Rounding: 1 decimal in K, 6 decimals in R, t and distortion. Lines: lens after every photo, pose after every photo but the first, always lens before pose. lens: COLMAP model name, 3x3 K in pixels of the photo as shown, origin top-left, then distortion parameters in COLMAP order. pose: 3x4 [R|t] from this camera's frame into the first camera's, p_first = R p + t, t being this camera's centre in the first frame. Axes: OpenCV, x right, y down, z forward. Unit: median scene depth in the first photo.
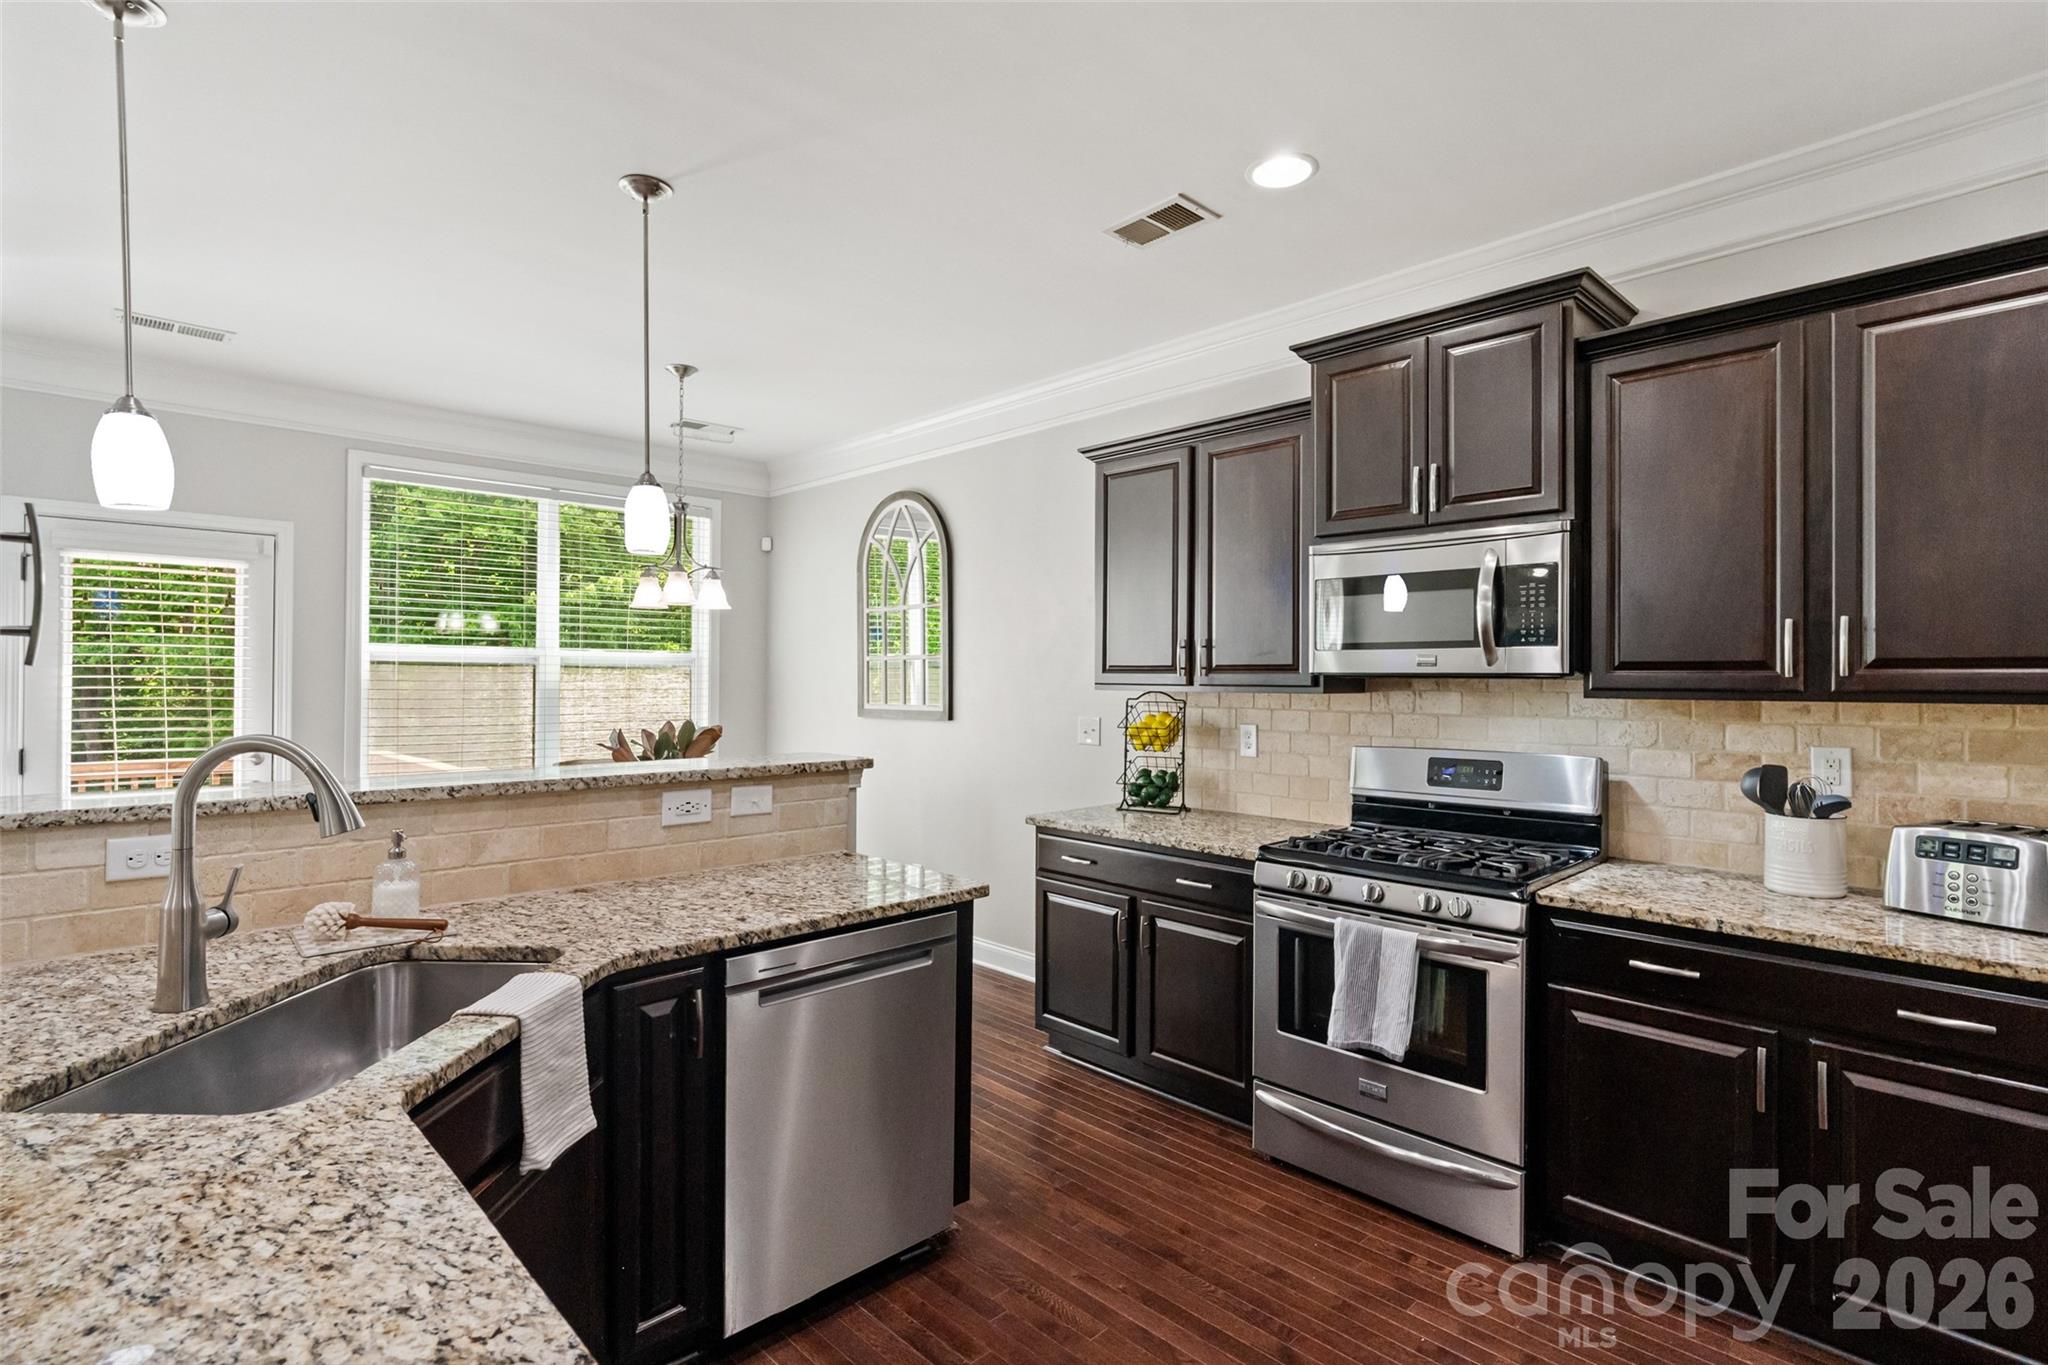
lens RADIAL K [[987.7, 0, 1037.4], [0, 987.7, 668.2], [0, 0, 1]] dist [-0.013921, 0.005407]
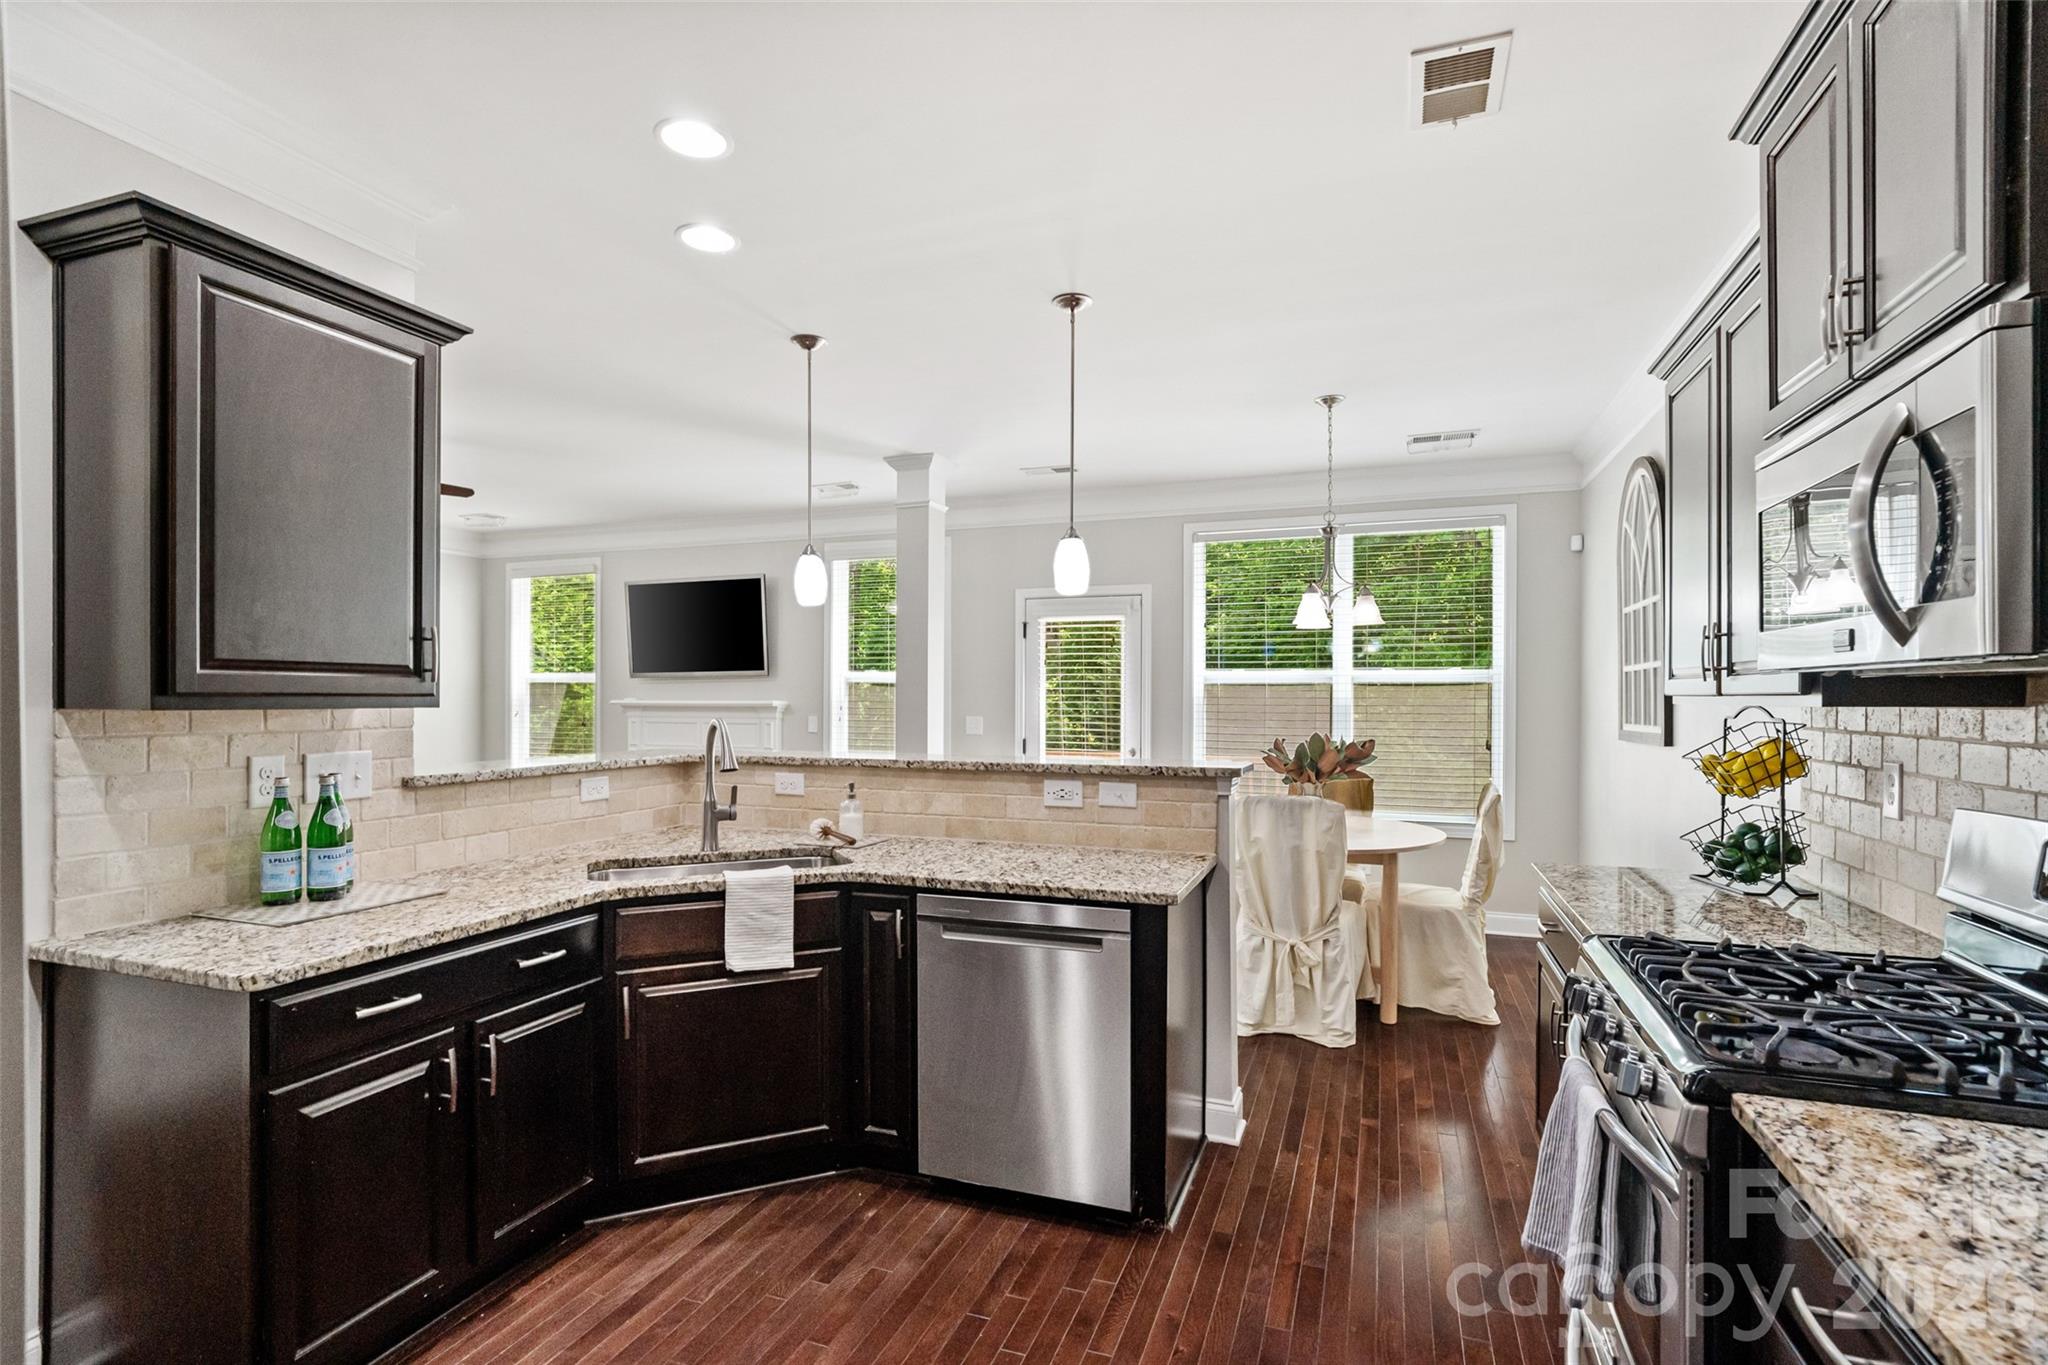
lens RADIAL K [[987.7, 0, 1017.7], [0, 987.7, 691.7], [0, 0, 1]] dist [-0.013921, 0.005407]
pose [[0.422899, -0.010060, -0.906121, 0.835449], [0.010523, 0.999925, -0.006190, 0.021519], [0.906116, -0.006917, 0.422973, 0.466042]]
